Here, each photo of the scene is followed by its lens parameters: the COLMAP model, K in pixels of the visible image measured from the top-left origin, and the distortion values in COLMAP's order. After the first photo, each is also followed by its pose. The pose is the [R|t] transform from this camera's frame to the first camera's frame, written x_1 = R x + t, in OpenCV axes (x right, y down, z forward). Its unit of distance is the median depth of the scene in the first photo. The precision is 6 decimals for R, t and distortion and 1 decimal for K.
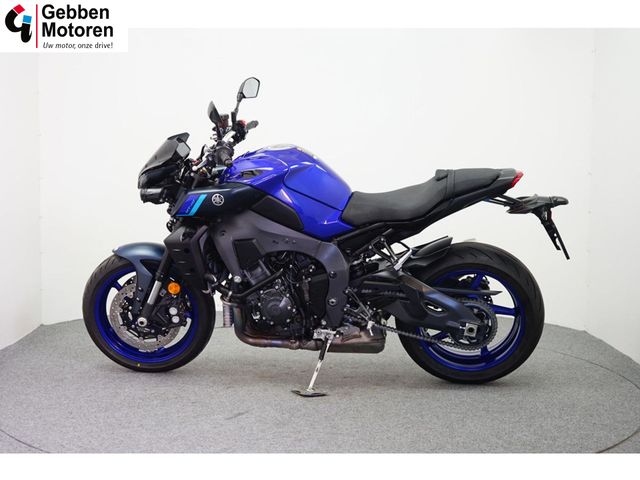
lens RADIAL K [[948.6, 0, 320.0], [0, 948.6, 240.0], [0, 0, 1]] dist [0.005428, -0.016433]
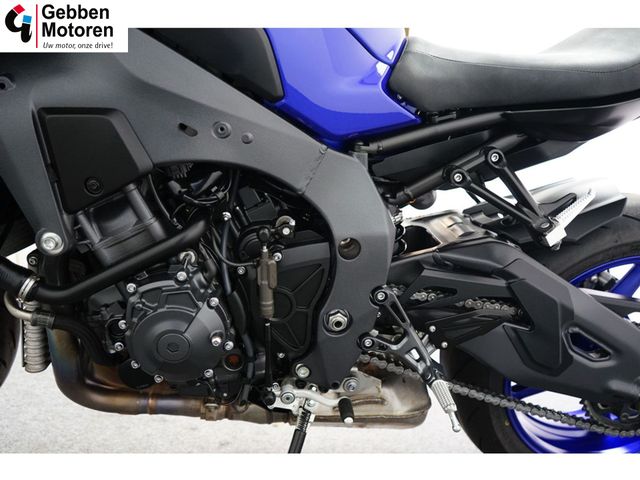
lens RADIAL K [[512.2, 0, 320.0], [0, 512.2, 240.0], [0, 0, 1]] dist [0.007847, 0.007783]
pose [[0.970081, 0.064722, 0.233997, -0.041281], [-0.070049, 0.997438, 0.014515, 0.031587], [-0.232458, -0.030472, 0.972129, 0.814025]]
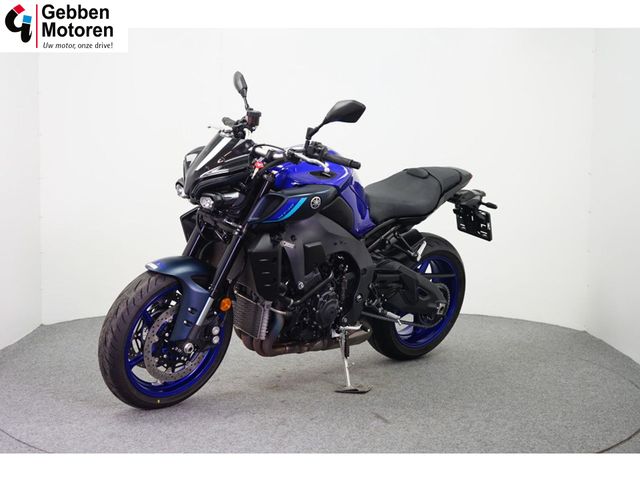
lens RADIAL K [[948.6, 0, 320.0], [0, 948.6, 240.0], [0, 0, 1]] dist [0.005428, -0.016433]
pose [[0.657135, -0.065456, 0.750926, -0.785258], [0.061965, 0.997542, 0.032727, -0.034258], [-0.751222, 0.025026, 0.659575, 0.352723]]
